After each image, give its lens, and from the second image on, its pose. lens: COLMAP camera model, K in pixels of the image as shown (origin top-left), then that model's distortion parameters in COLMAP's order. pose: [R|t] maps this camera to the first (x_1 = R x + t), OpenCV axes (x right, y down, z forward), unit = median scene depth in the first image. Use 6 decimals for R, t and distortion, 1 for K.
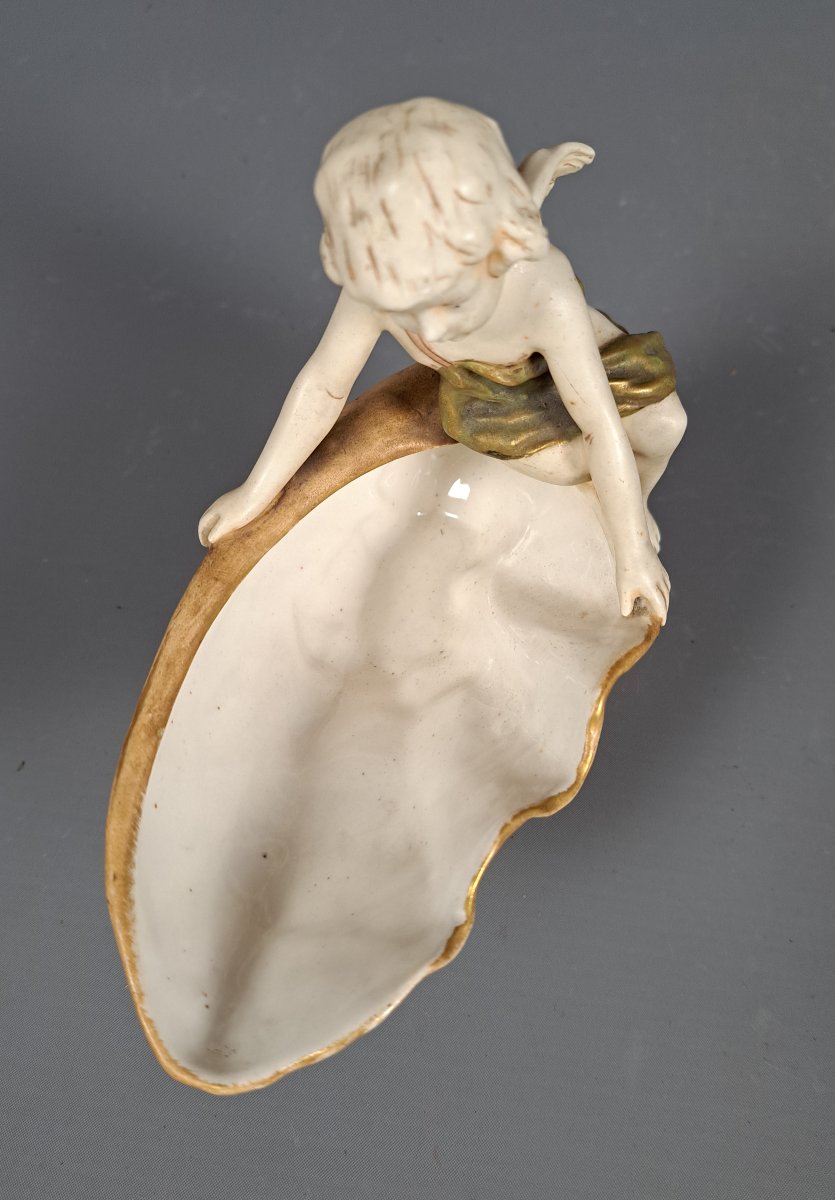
lens RADIAL K [[855.0, 0, 382.2], [0, 855.0, 568.2], [0, 0, 1]] dist [0.086322, 0.001292]
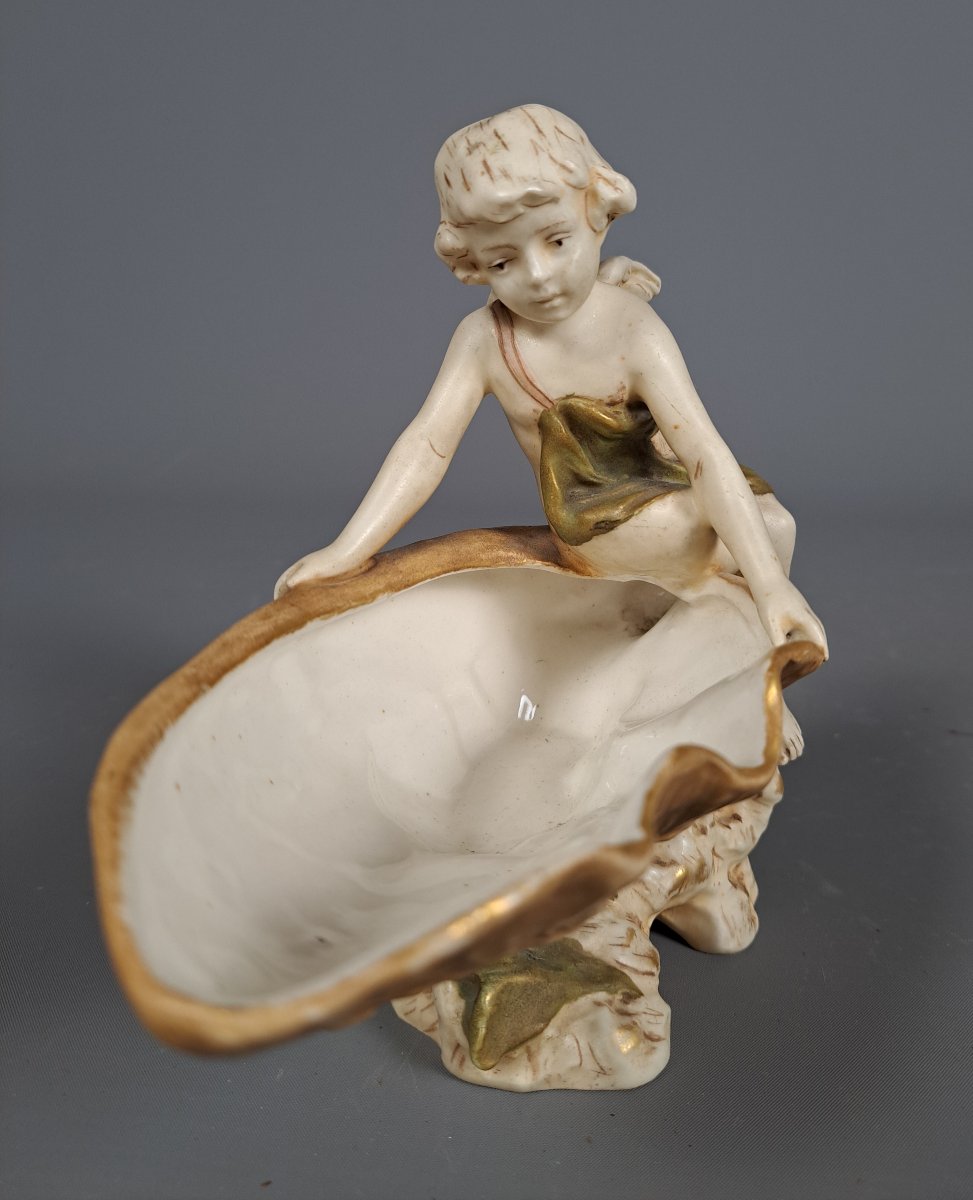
lens RADIAL K [[925.7, 0, 487.4], [0, 925.7, 599.8], [0, 0, 1]] dist [0.087400, 0.001863]
pose [[0.998764, 0.006562, 0.049260, -0.050909], [0.027537, 0.752069, -0.658509, 0.670261], [-0.041368, 0.659051, 0.750959, 0.327330]]
